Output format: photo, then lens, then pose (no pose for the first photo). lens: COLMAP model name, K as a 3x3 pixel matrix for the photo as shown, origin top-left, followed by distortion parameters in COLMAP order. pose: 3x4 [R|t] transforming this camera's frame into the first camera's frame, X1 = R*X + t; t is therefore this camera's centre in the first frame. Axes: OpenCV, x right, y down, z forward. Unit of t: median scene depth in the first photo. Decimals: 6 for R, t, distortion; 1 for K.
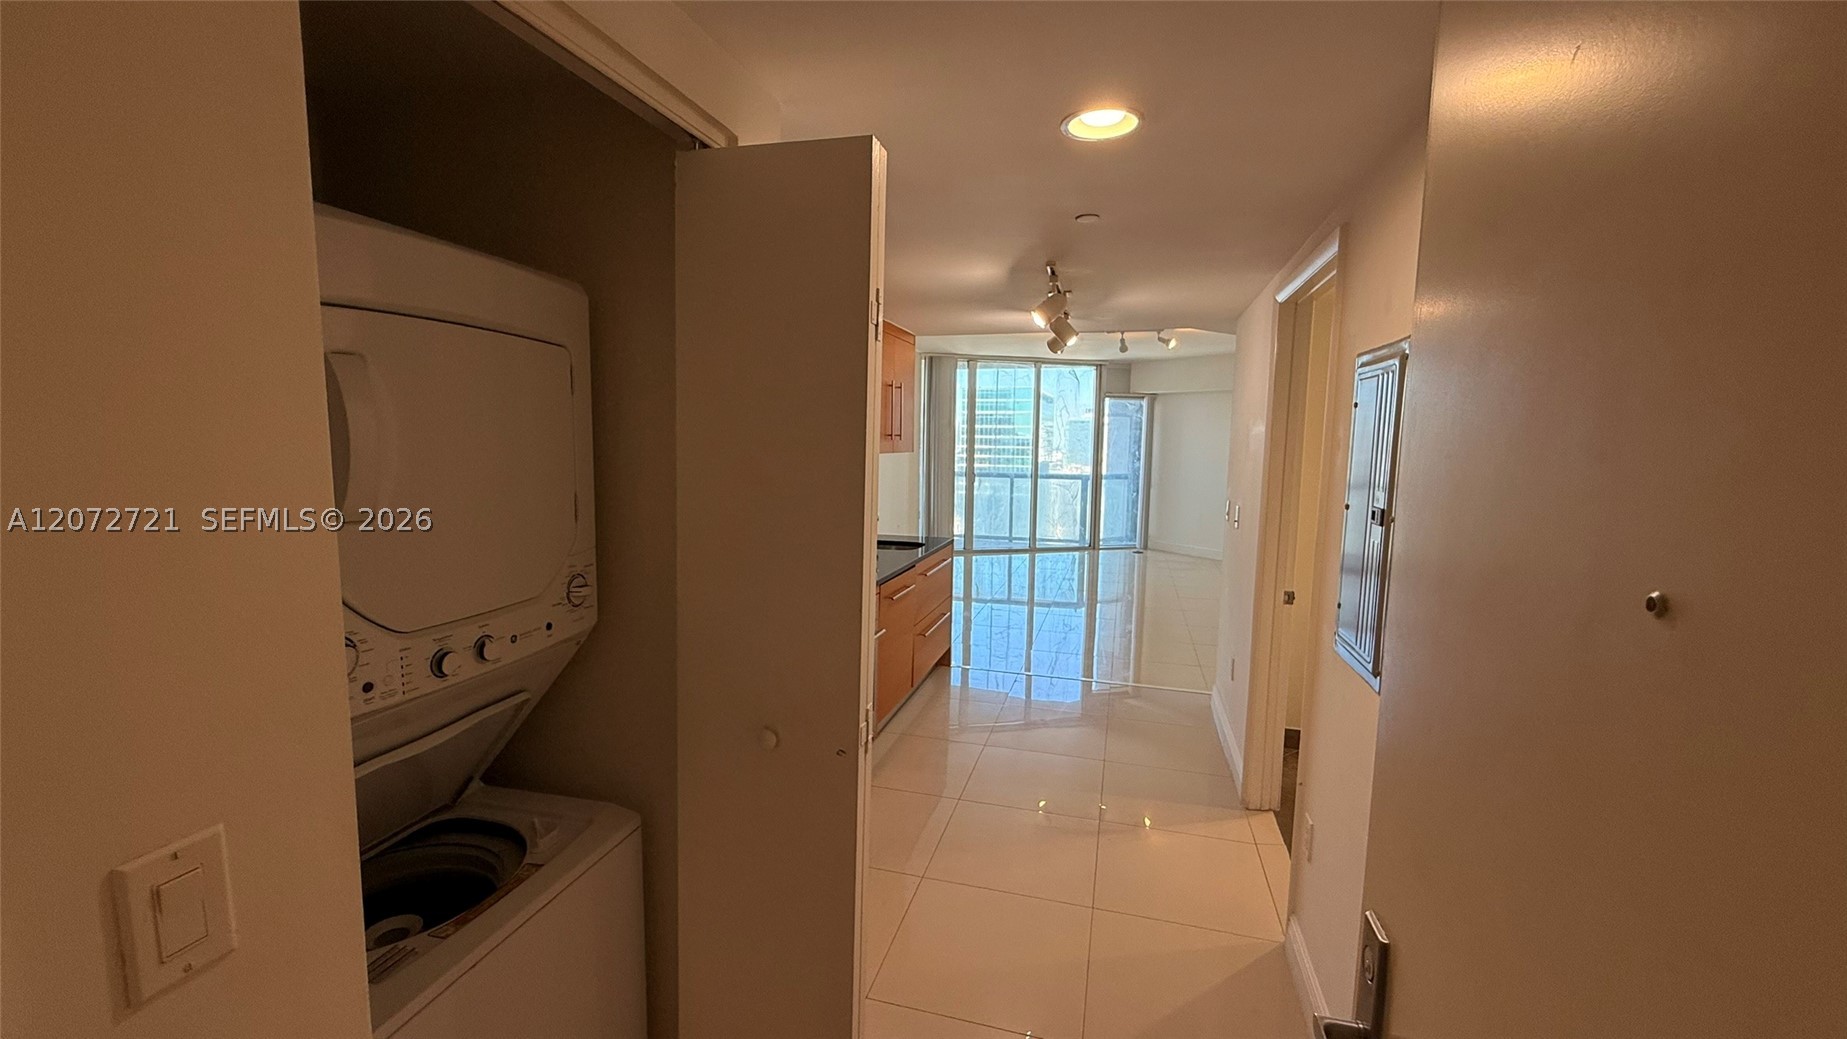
lens RADIAL K [[735.9, 0, 916.4], [0, 735.9, 518.7], [0, 0, 1]] dist [-0.000234, -0.000484]
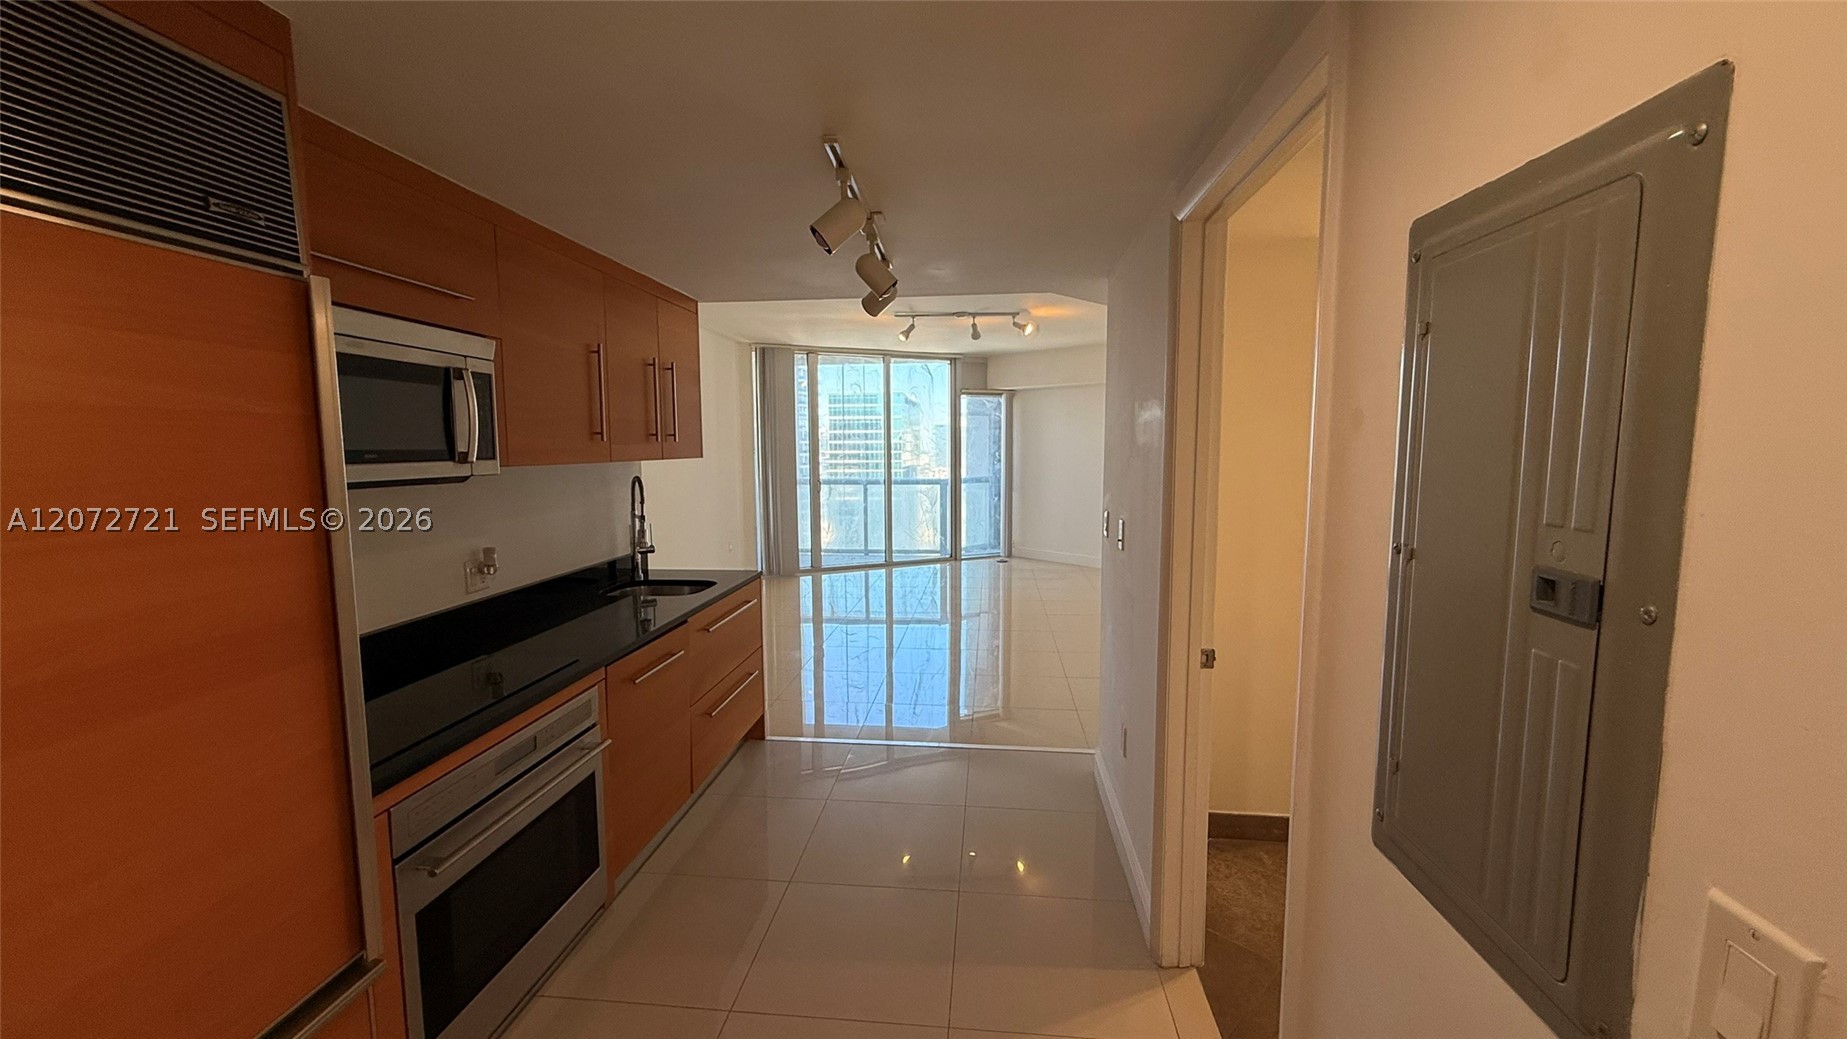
lens RADIAL K [[735.9, 0, 916.4], [0, 735.9, 518.7], [0, 0, 1]] dist [-0.000234, -0.000484]
pose [[0.984160, -0.037181, 0.173338, 0.037412], [0.038457, 0.999252, -0.004006, -0.008530], [-0.173059, 0.010609, 0.984854, 0.109289]]
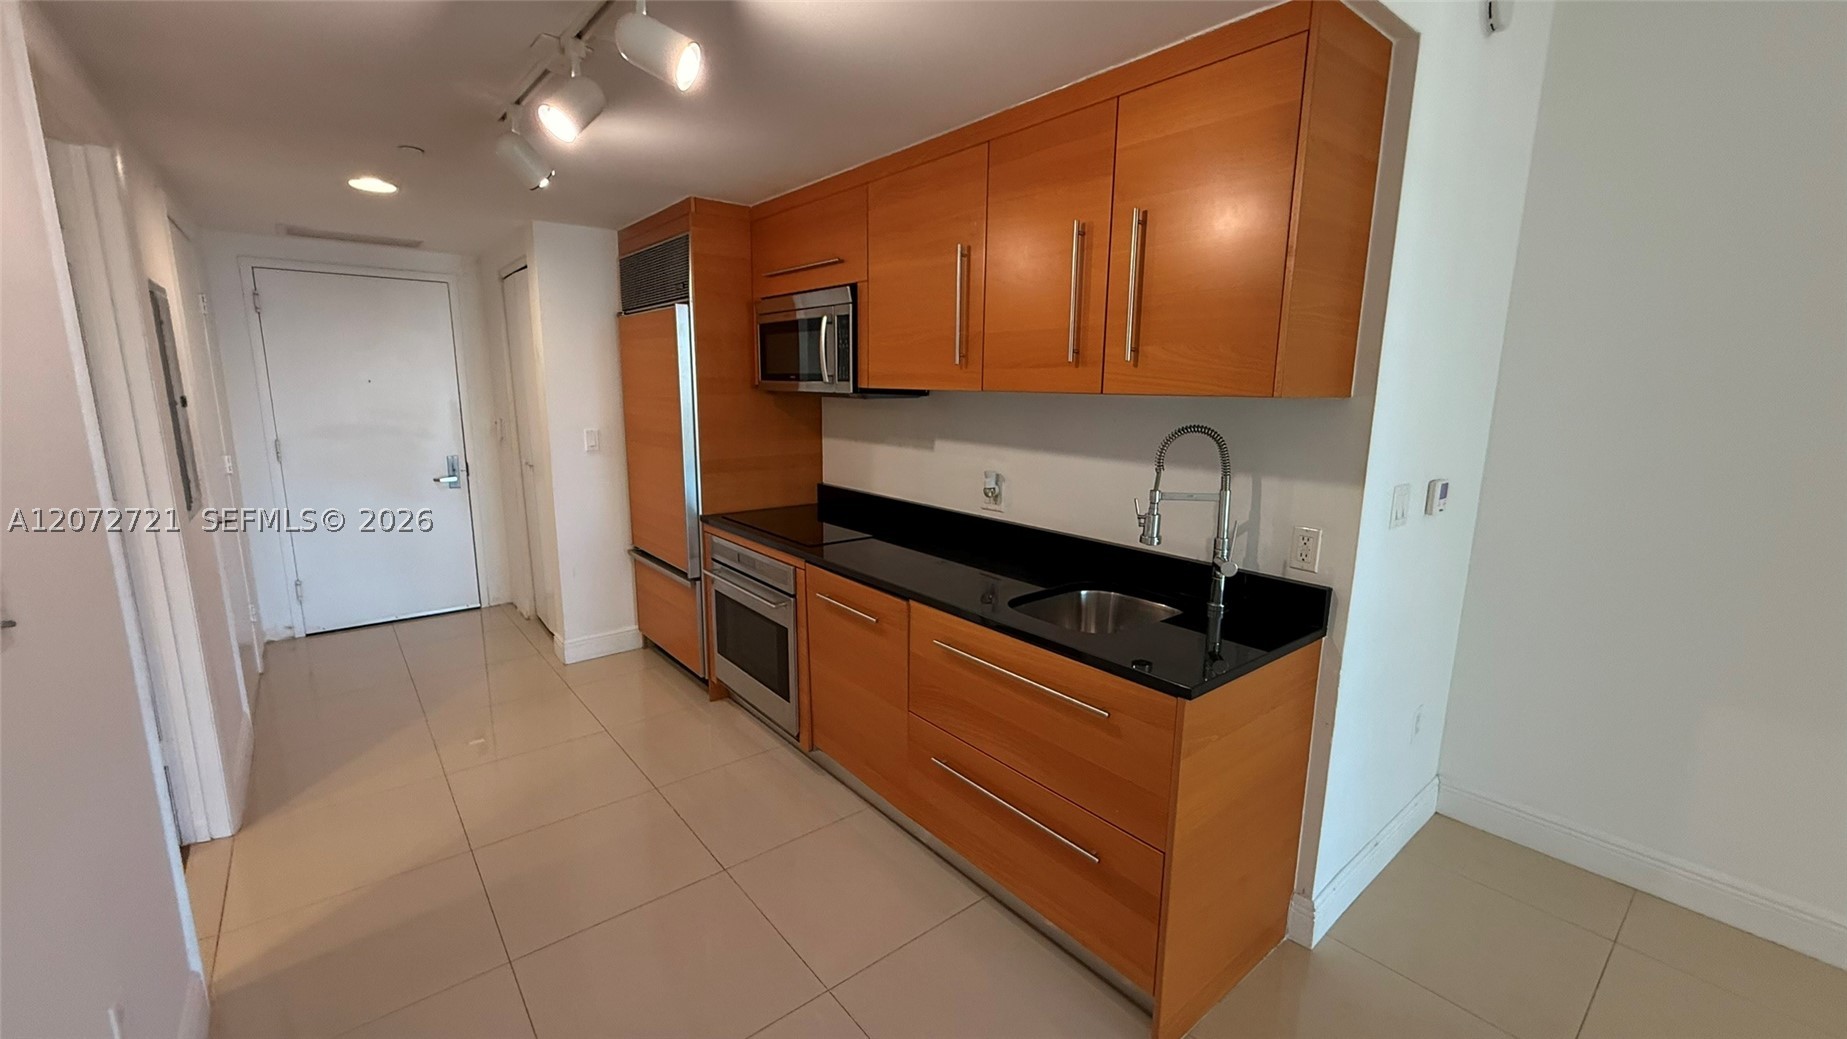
lens RADIAL K [[735.9, 0, 916.4], [0, 735.9, 518.7], [0, 0, 1]] dist [-0.000234, -0.000484]
pose [[-0.569748, 0.126966, -0.811953, 0.166281], [-0.109863, 0.967359, 0.228357, -0.045815], [0.814443, 0.219310, -0.537202, 0.505478]]
